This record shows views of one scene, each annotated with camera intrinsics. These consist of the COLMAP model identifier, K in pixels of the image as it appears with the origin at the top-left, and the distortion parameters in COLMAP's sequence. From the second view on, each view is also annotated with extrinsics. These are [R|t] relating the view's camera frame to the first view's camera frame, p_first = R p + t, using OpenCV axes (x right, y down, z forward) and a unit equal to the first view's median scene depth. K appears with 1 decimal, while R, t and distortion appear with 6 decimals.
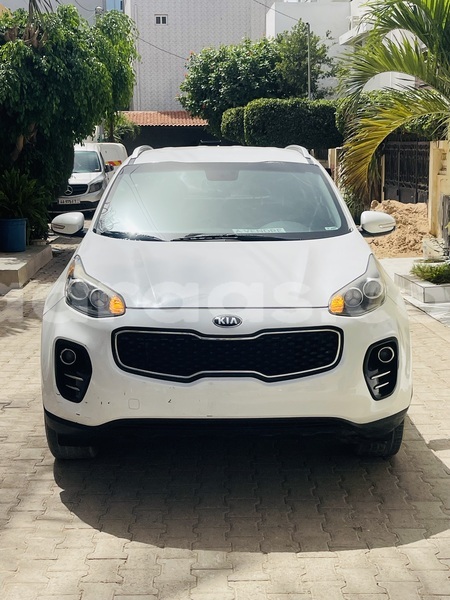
lens RADIAL K [[937.2, 0, 258.6], [0, 937.2, 303.6], [0, 0, 1]] dist [0.055379, -0.074094]
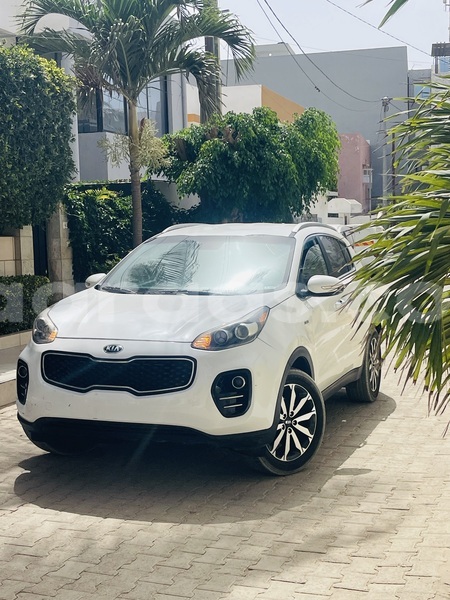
lens RADIAL K [[937.2, 0, 258.6], [0, 937.2, 303.6], [0, 0, 1]] dist [0.055379, -0.074094]
pose [[0.939424, 0.021519, -0.342081, 0.598480], [-0.050893, 0.995722, -0.077125, 0.044886], [0.338957, 0.089863, 0.936500, -0.200544]]
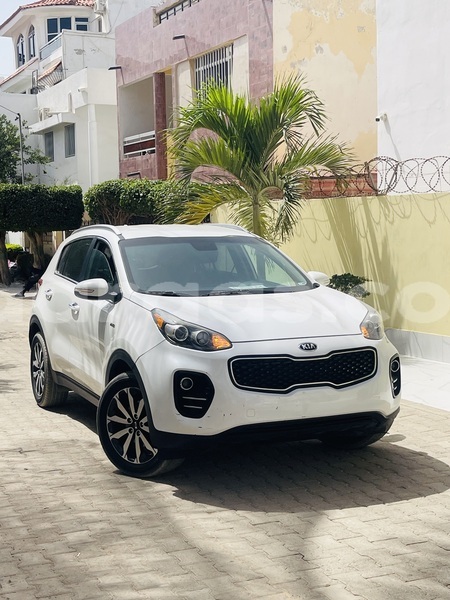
lens RADIAL K [[937.2, 0, 258.6], [0, 937.2, 303.6], [0, 0, 1]] dist [0.055379, -0.074094]
pose [[0.915968, -0.041146, 0.399137, -0.615167], [0.076230, 0.994457, -0.072421, 0.047268], [-0.393944, 0.096761, 0.914027, -0.225922]]
